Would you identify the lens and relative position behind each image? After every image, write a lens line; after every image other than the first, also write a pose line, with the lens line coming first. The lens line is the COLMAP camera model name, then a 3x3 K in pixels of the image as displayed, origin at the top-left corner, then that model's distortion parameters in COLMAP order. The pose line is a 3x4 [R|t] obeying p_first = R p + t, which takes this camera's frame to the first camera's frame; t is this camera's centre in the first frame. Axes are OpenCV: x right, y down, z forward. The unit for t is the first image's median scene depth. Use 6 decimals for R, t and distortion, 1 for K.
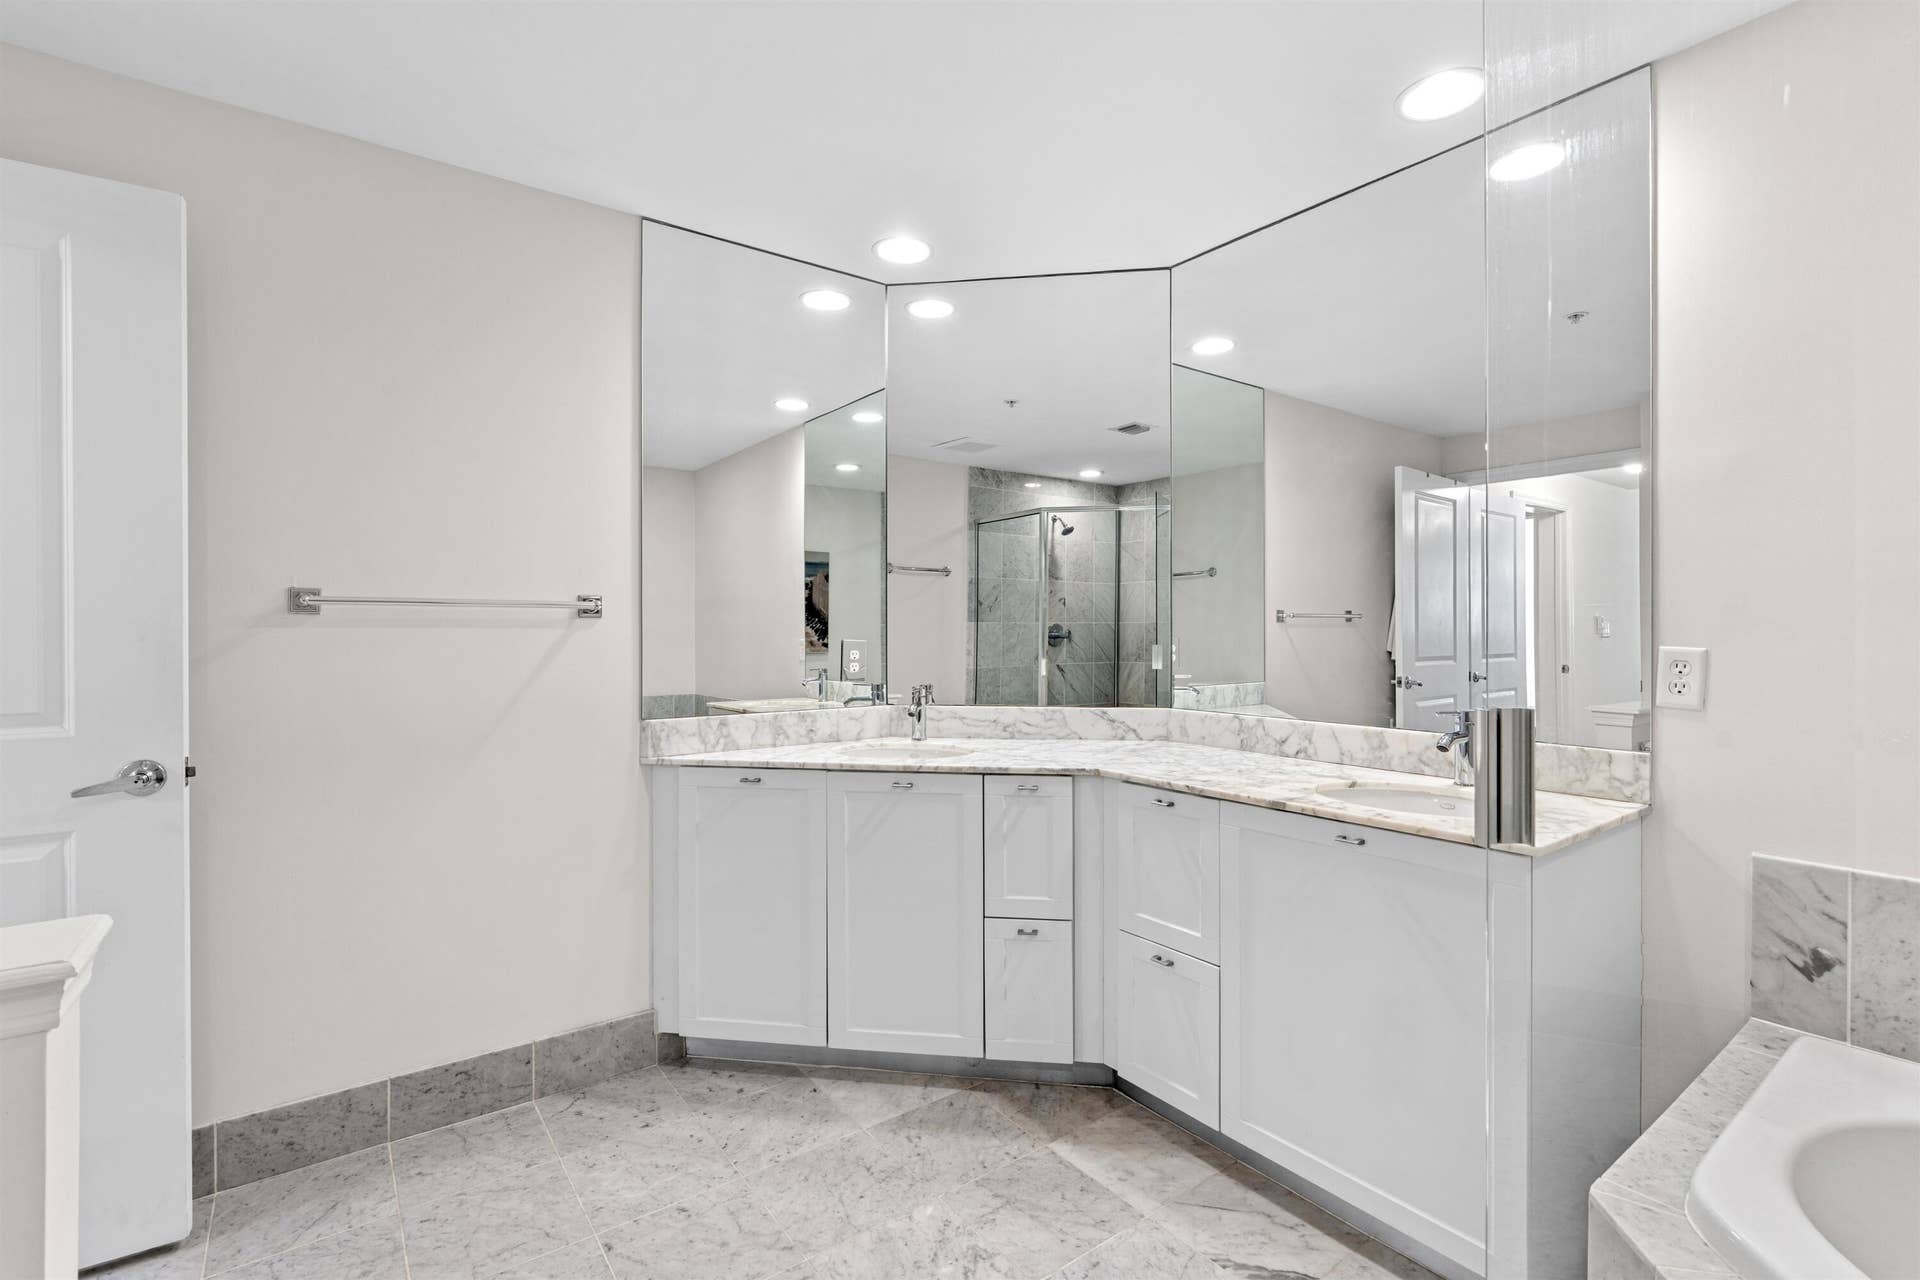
lens RADIAL K [[864.9, 0, 960.0], [0, 864.9, 640.0], [0, 0, 1]] dist [-0.004267, 0.001084]
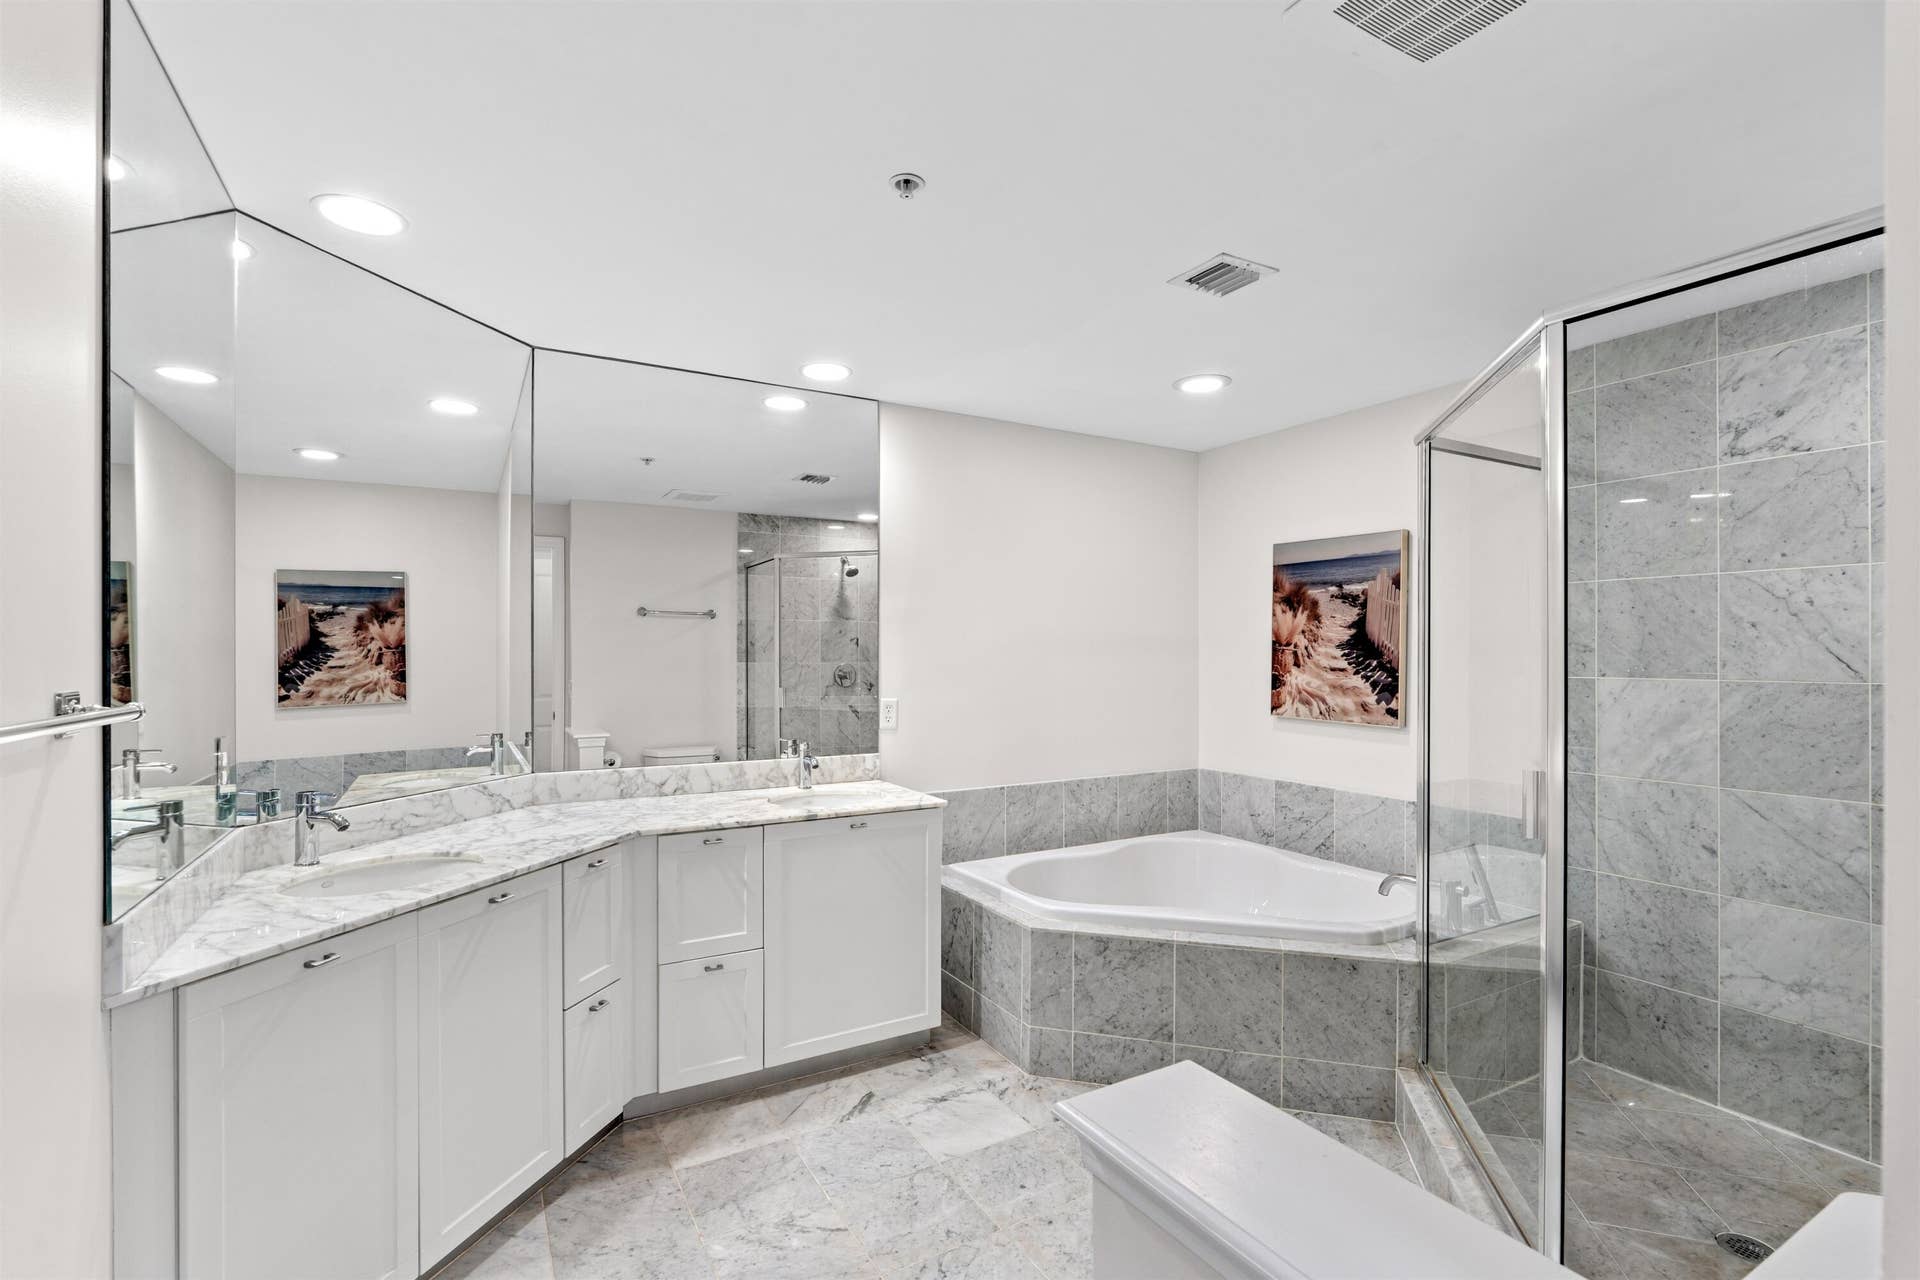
lens RADIAL K [[864.9, 0, 960.0], [0, 864.9, 640.0], [0, 0, 1]] dist [-0.004267, 0.001084]
pose [[0.119792, 0.014982, 0.992686, -0.894134], [0.007949, 0.999840, -0.016049, -0.074442], [-0.992767, 0.009814, 0.119654, 0.450920]]
